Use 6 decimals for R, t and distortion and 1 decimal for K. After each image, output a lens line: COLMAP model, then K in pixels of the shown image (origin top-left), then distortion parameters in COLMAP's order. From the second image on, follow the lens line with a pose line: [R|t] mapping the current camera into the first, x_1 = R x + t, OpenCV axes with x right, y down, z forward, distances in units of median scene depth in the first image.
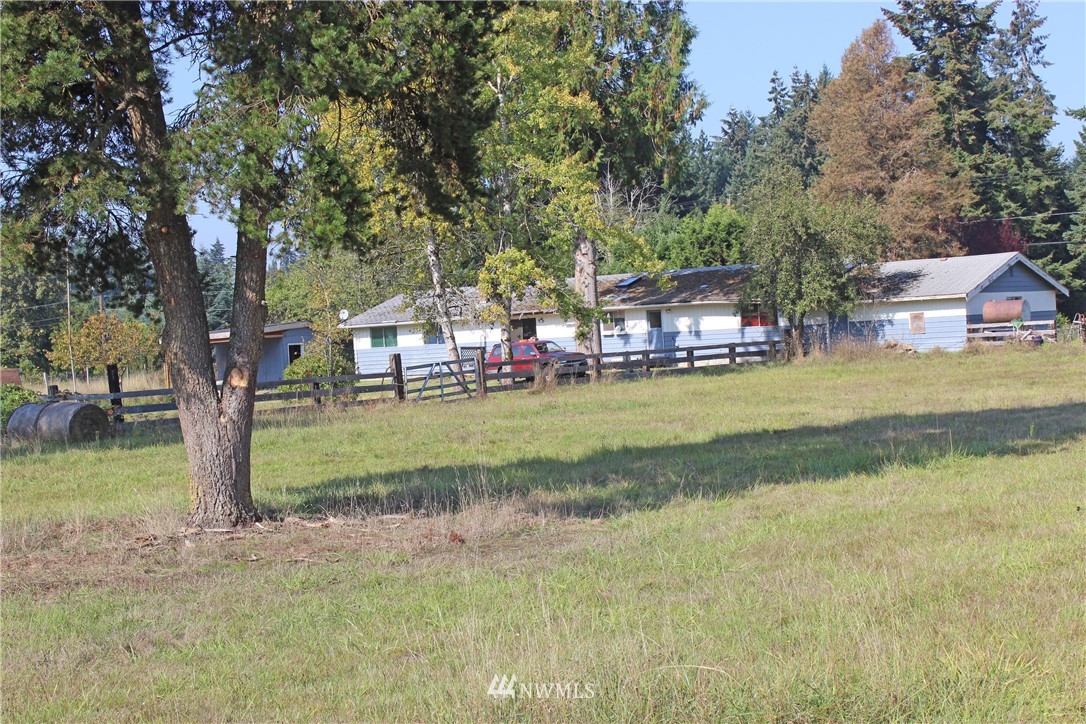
lens RADIAL K [[1831.3, 0, 542.7], [0, 1831.3, 344.2], [0, 0, 1]] dist [-0.016605, 0.242074]
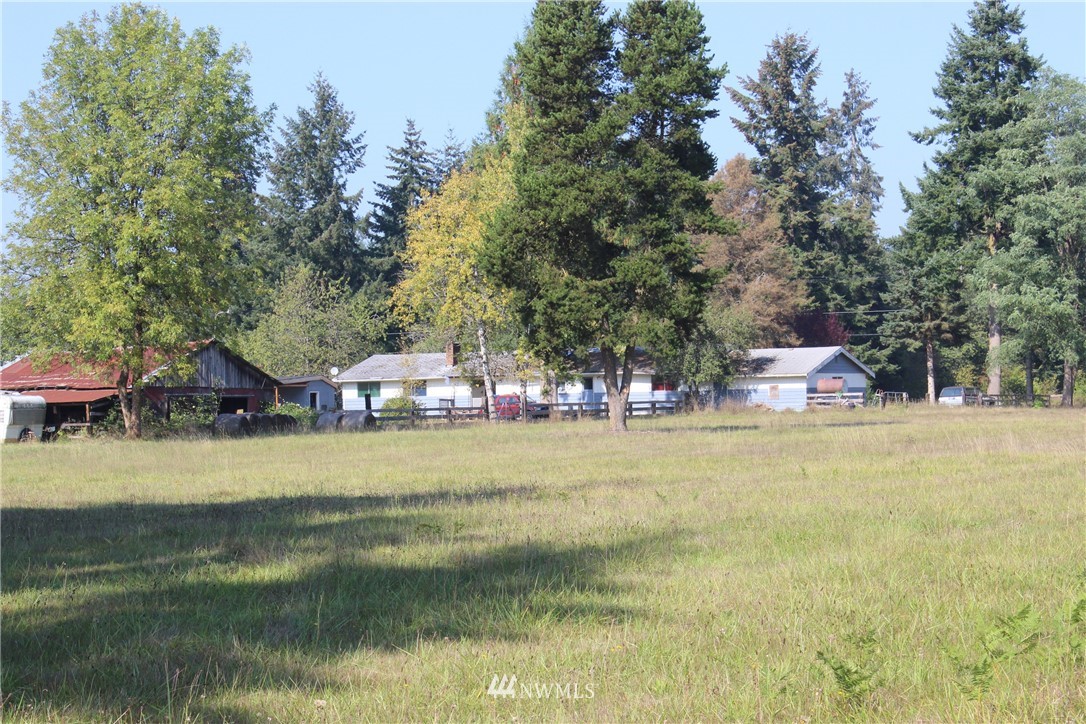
lens RADIAL K [[2544.2, 0, 540.4], [0, 2544.2, 346.2], [0, 0, 1]] dist [0.109775, -0.243329]
pose [[0.989959, 0.039324, 0.135774, -0.186793], [-0.035004, 0.998807, -0.034061, 0.019912], [-0.136951, 0.028967, 0.990154, -0.720465]]
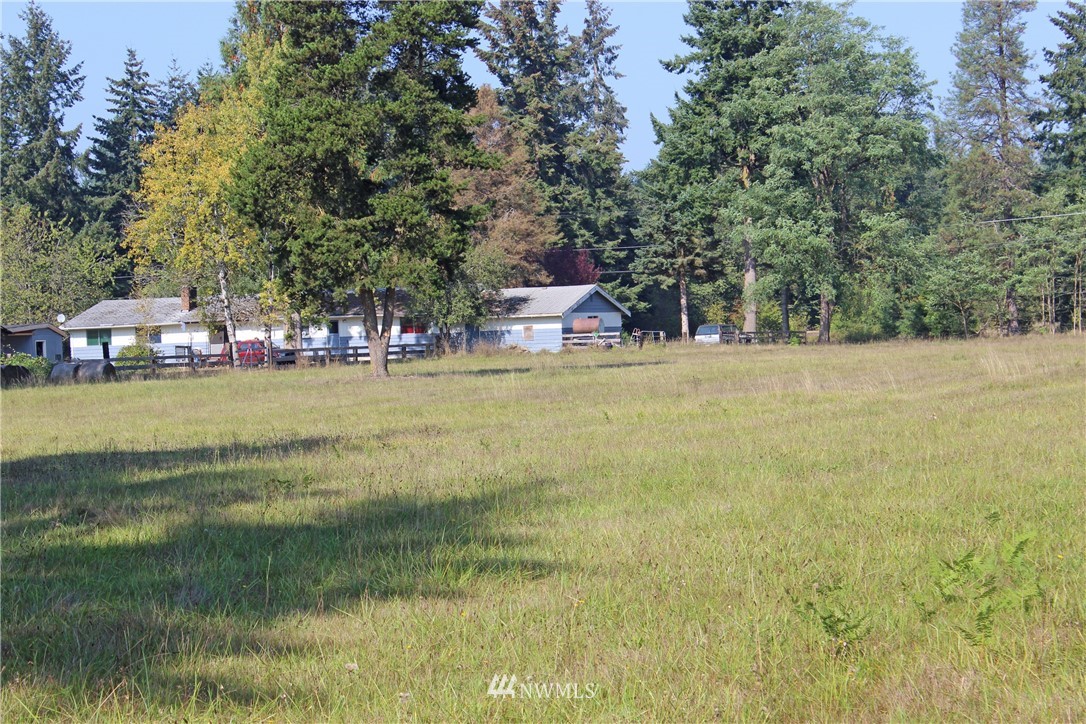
lens RADIAL K [[2663.7, 0, 543.0], [0, 2663.7, 362.0], [0, 0, 1]] dist [0.063290, 0.554027]
pose [[0.970633, 0.018405, 0.239860, -0.198994], [-0.016913, 0.999823, -0.008279, 0.019841], [-0.239970, 0.003979, 0.970772, -0.720253]]
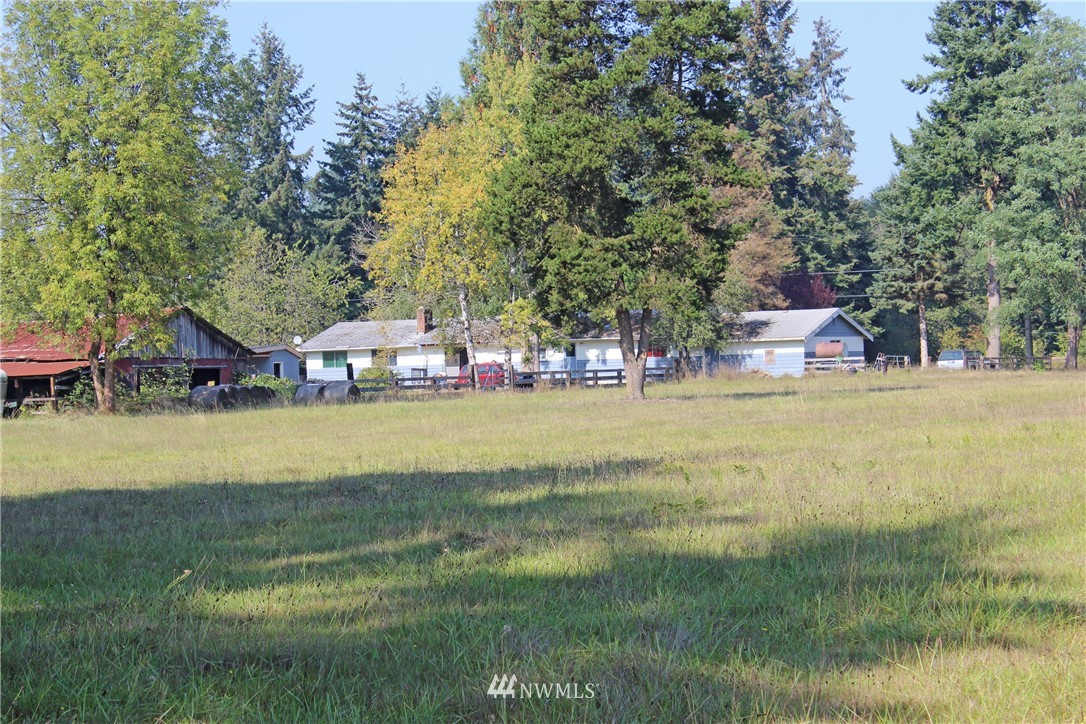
lens RADIAL K [[2663.7, 0, 543.0], [0, 2663.7, 362.0], [0, 0, 1]] dist [0.063290, 0.554027]
pose [[0.986270, 0.025953, 0.163091, -0.210558], [-0.023551, 0.999584, -0.016641, 0.021326], [-0.163455, 0.012572, 0.986471, -0.694228]]
